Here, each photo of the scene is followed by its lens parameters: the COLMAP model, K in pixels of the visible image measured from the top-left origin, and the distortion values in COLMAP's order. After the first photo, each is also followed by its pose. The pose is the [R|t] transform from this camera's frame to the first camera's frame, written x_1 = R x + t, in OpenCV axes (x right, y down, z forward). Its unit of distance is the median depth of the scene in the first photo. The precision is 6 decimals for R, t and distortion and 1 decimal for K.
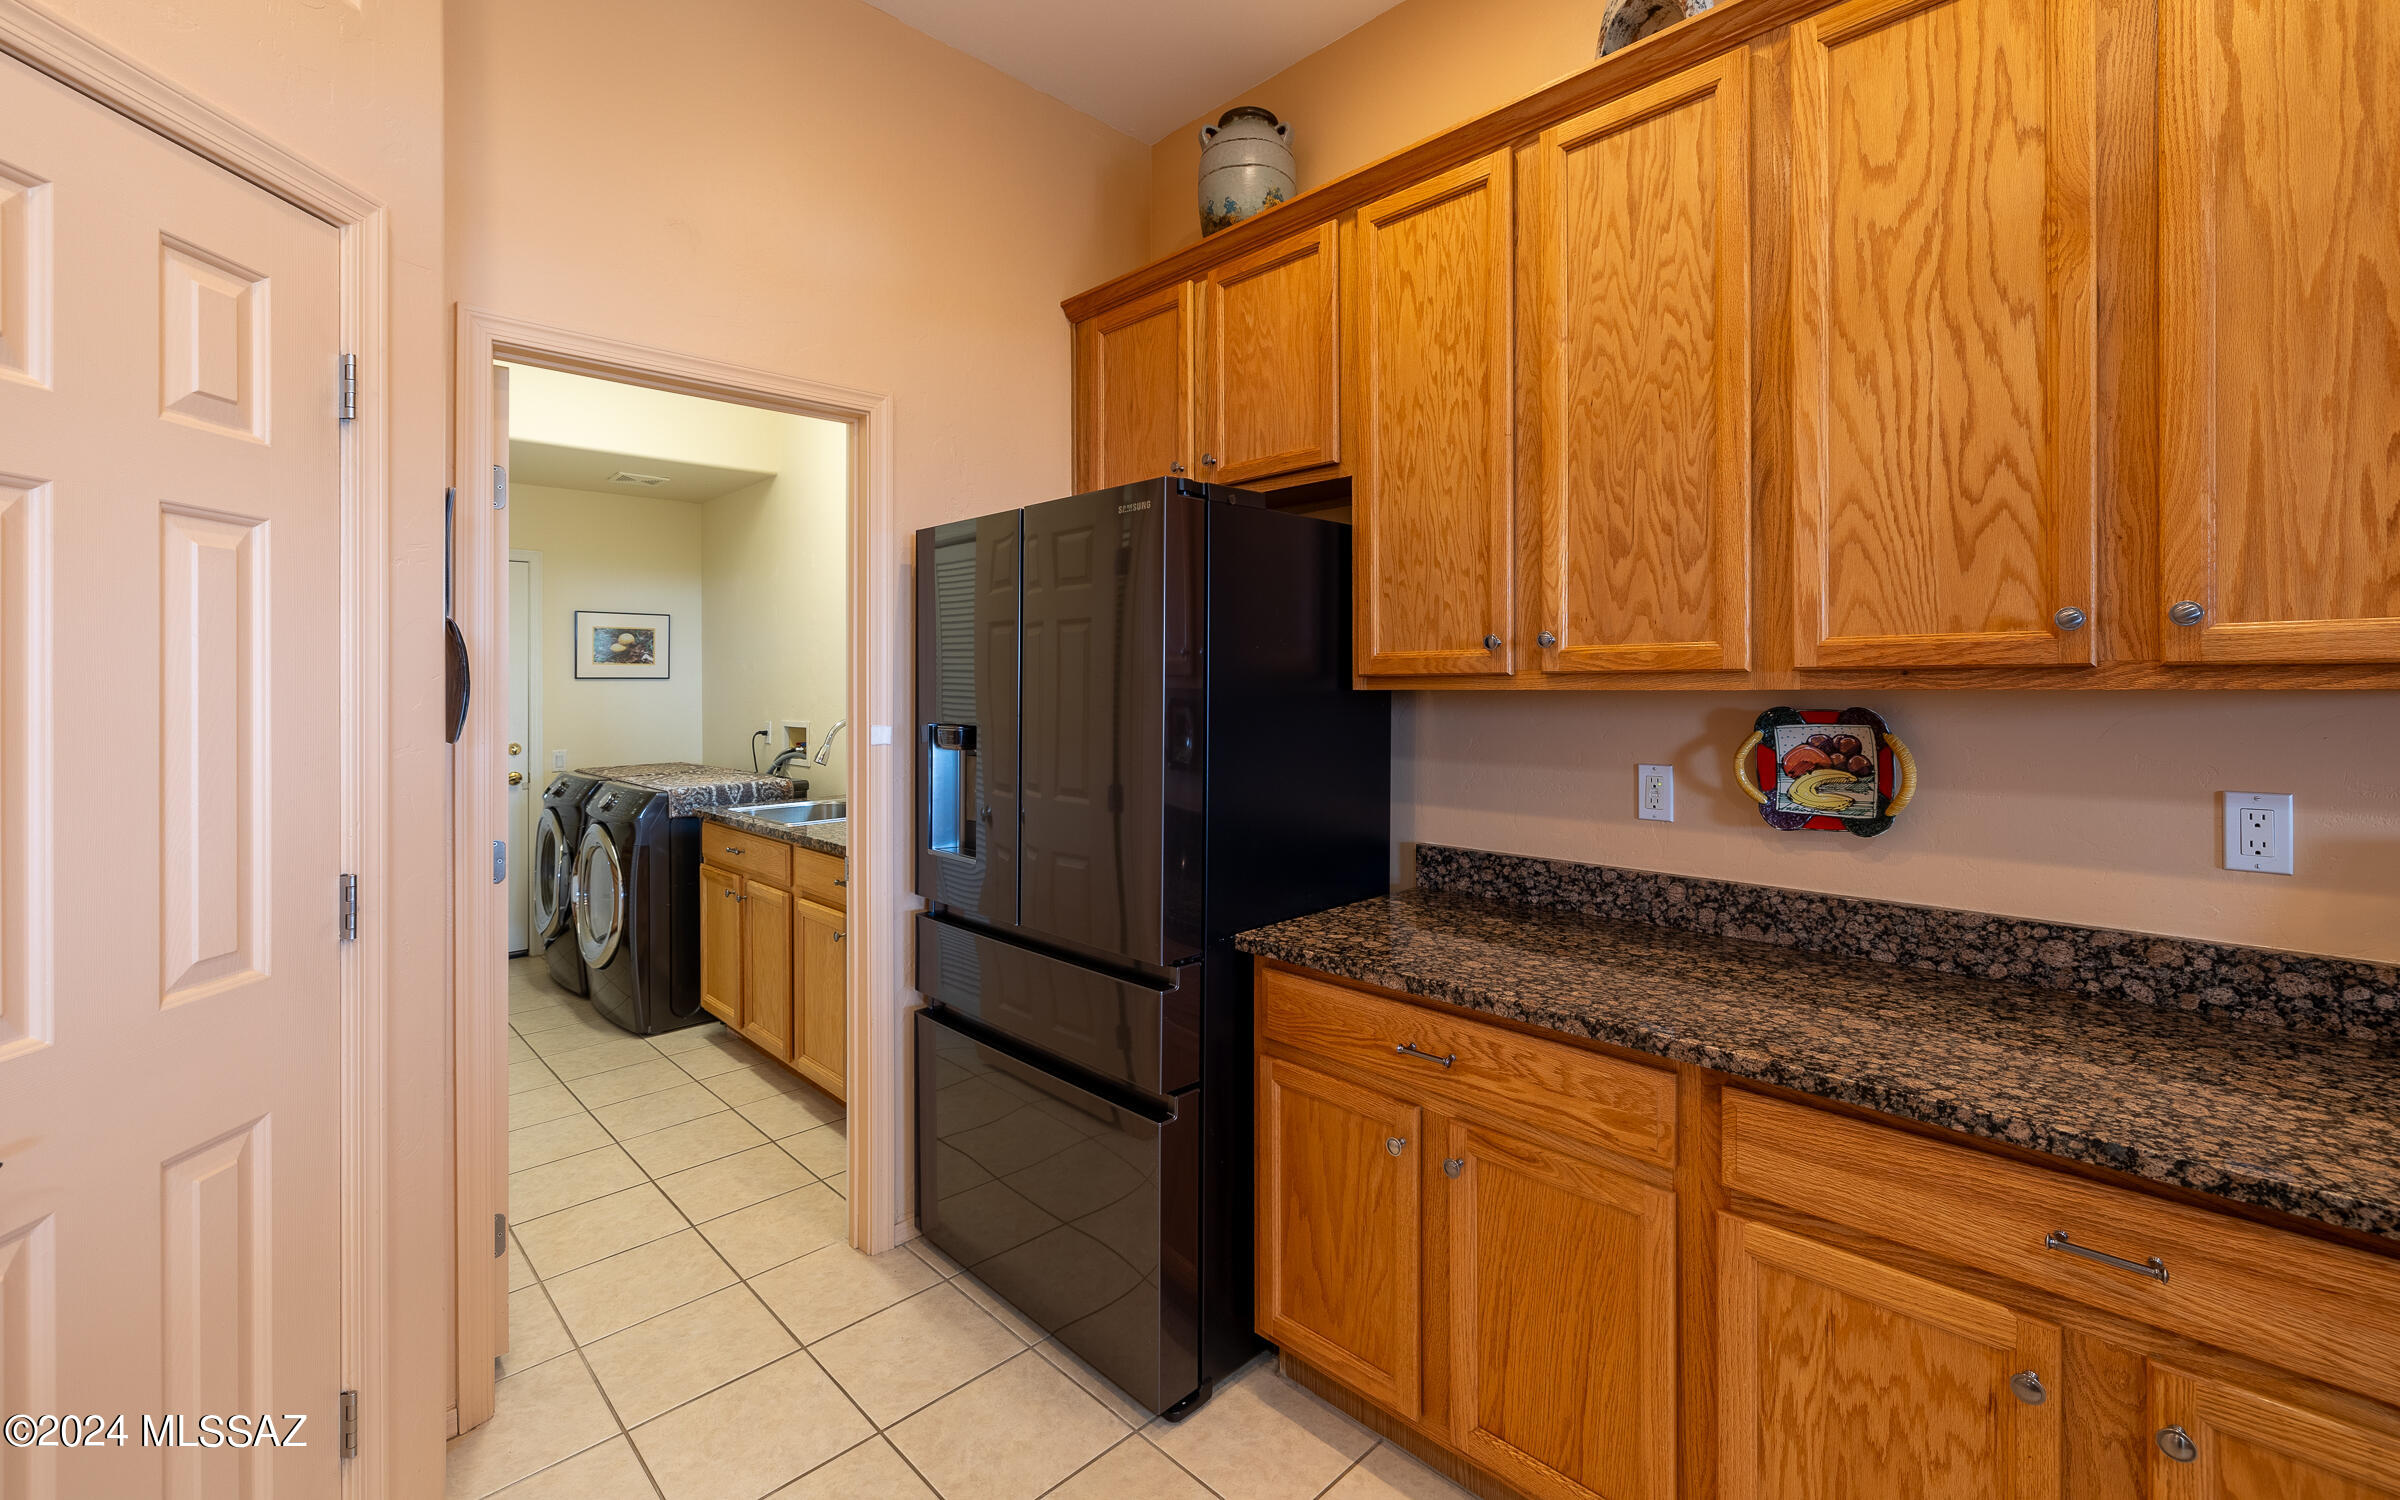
lens RADIAL K [[1020.6, 0, 1203.7], [0, 1020.6, 700.6], [0, 0, 1]] dist [-0.002531, -0.000289]
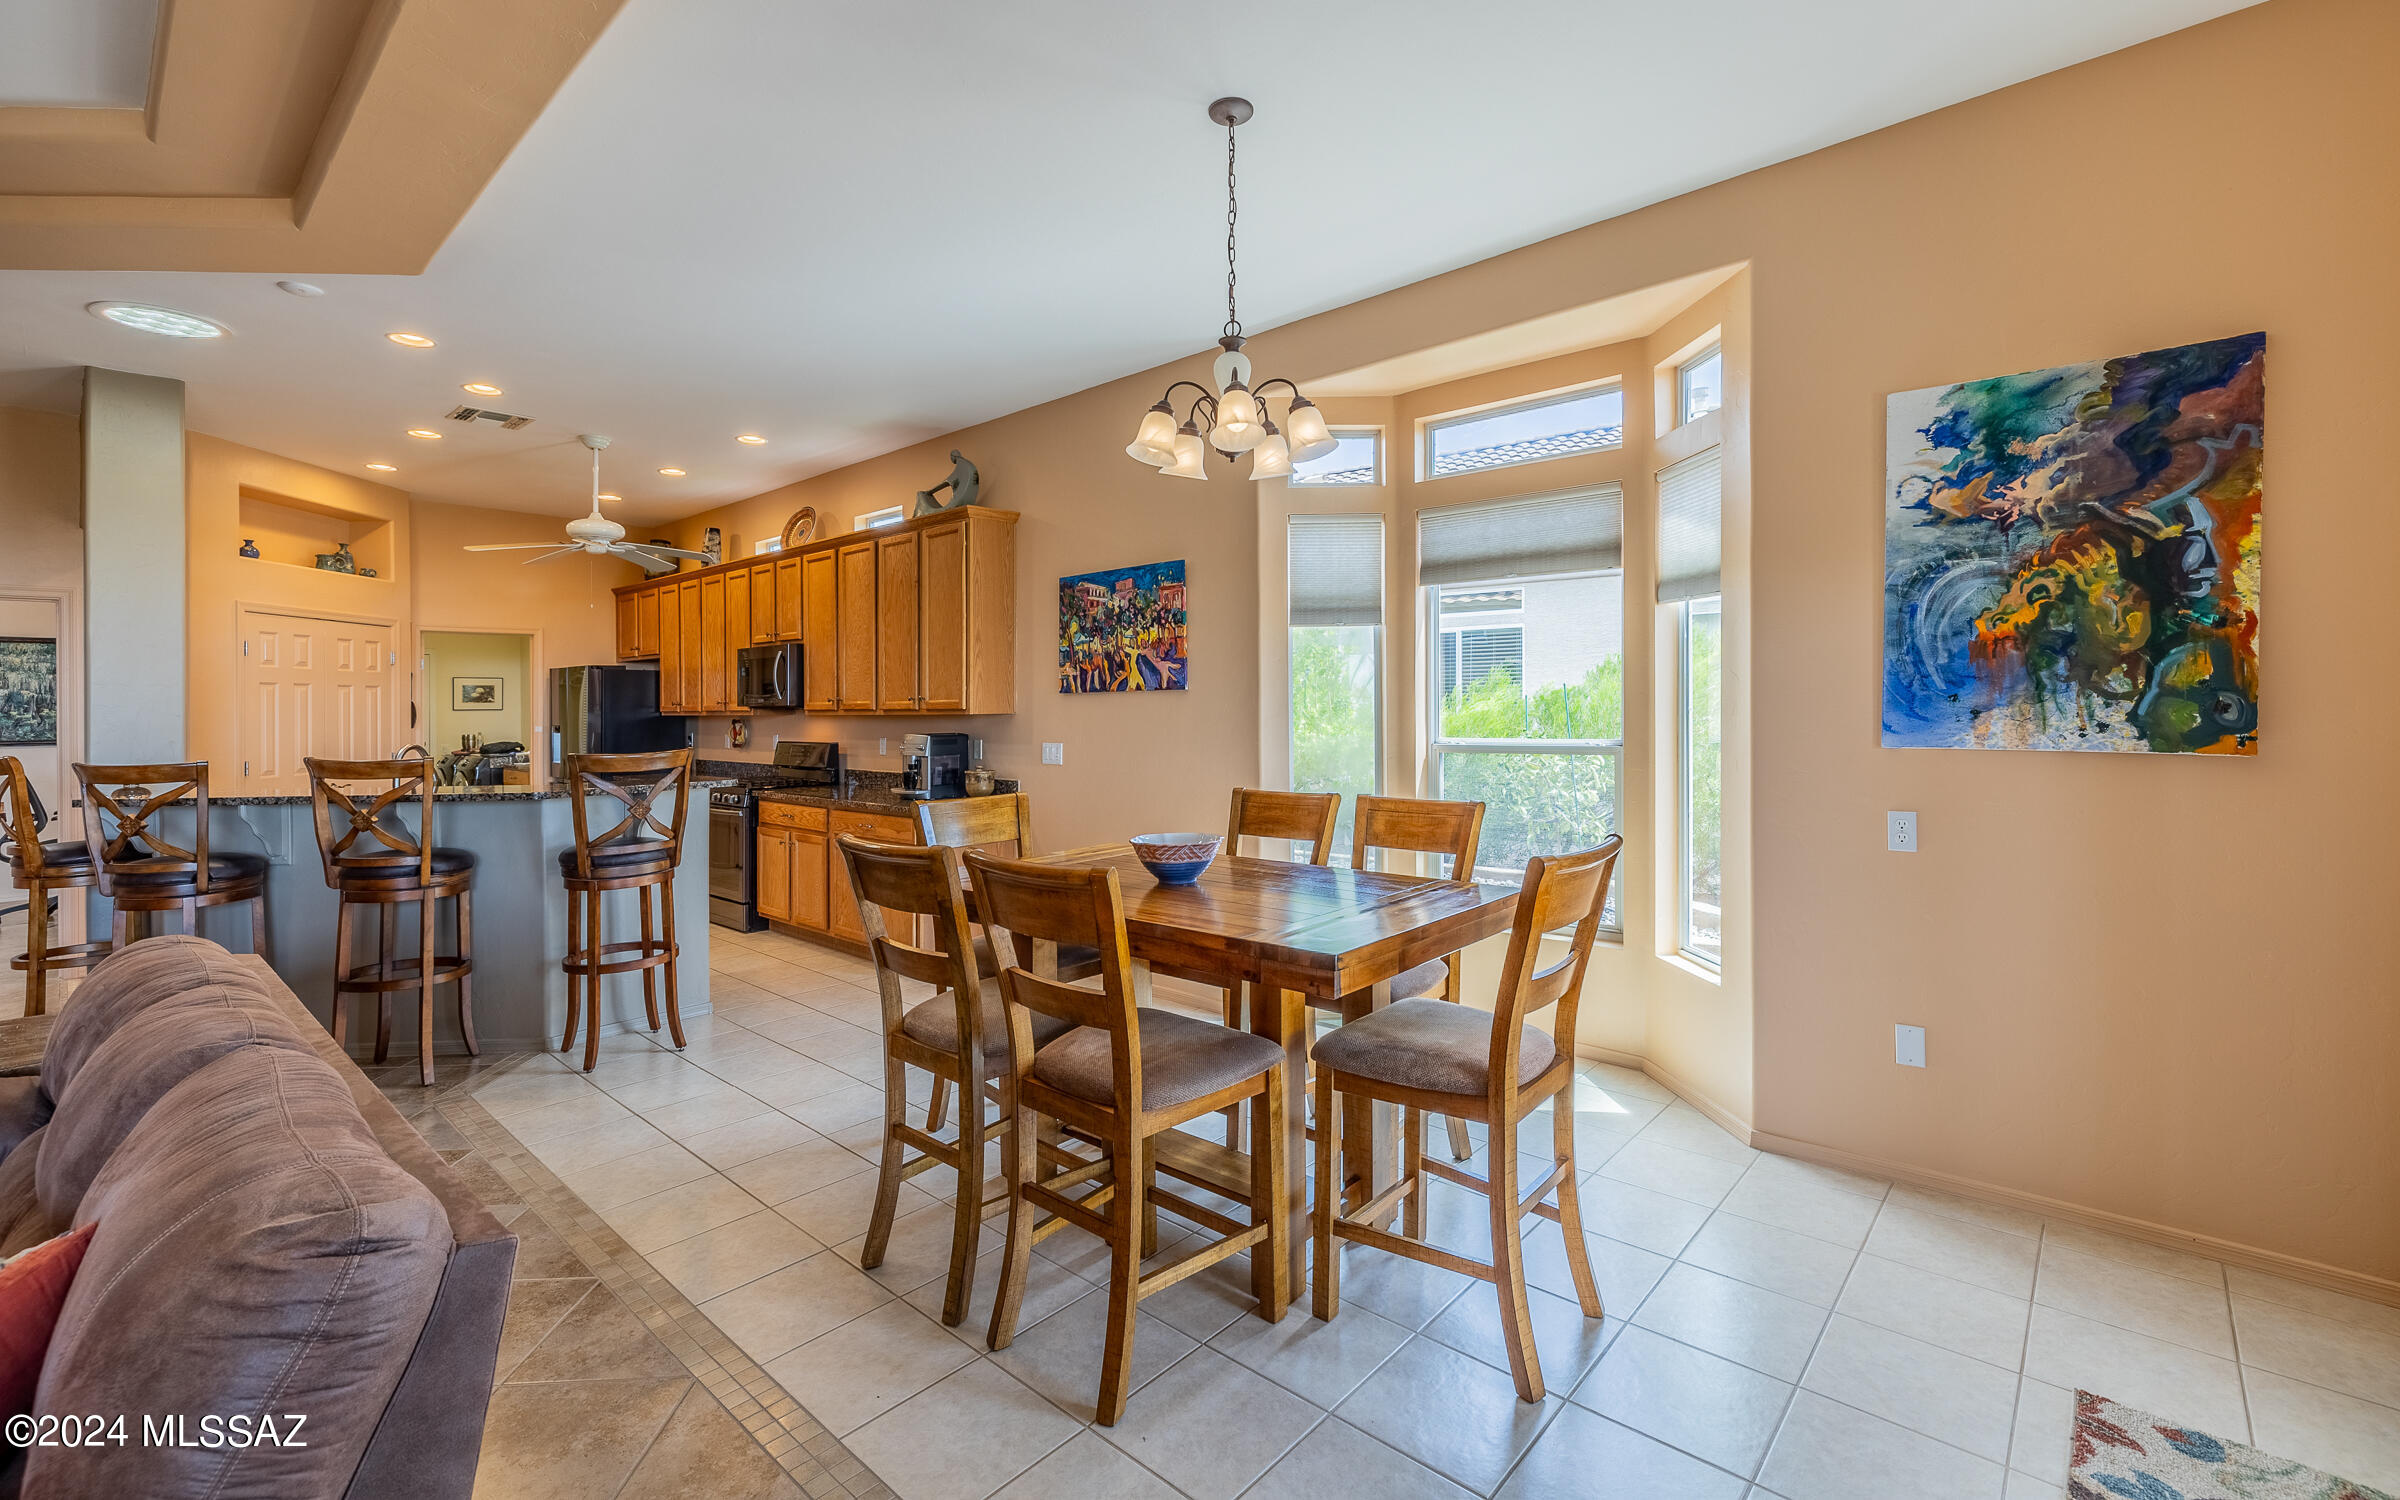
lens RADIAL K [[1020.6, 0, 1203.7], [0, 1020.6, 700.6], [0, 0, 1]] dist [-0.002531, -0.000289]
pose [[0.997900, 0.001340, 0.064763, 1.307296], [0.000305, 0.999678, -0.025388, 0.019318], [-0.064776, 0.025354, 0.997578, -1.965257]]
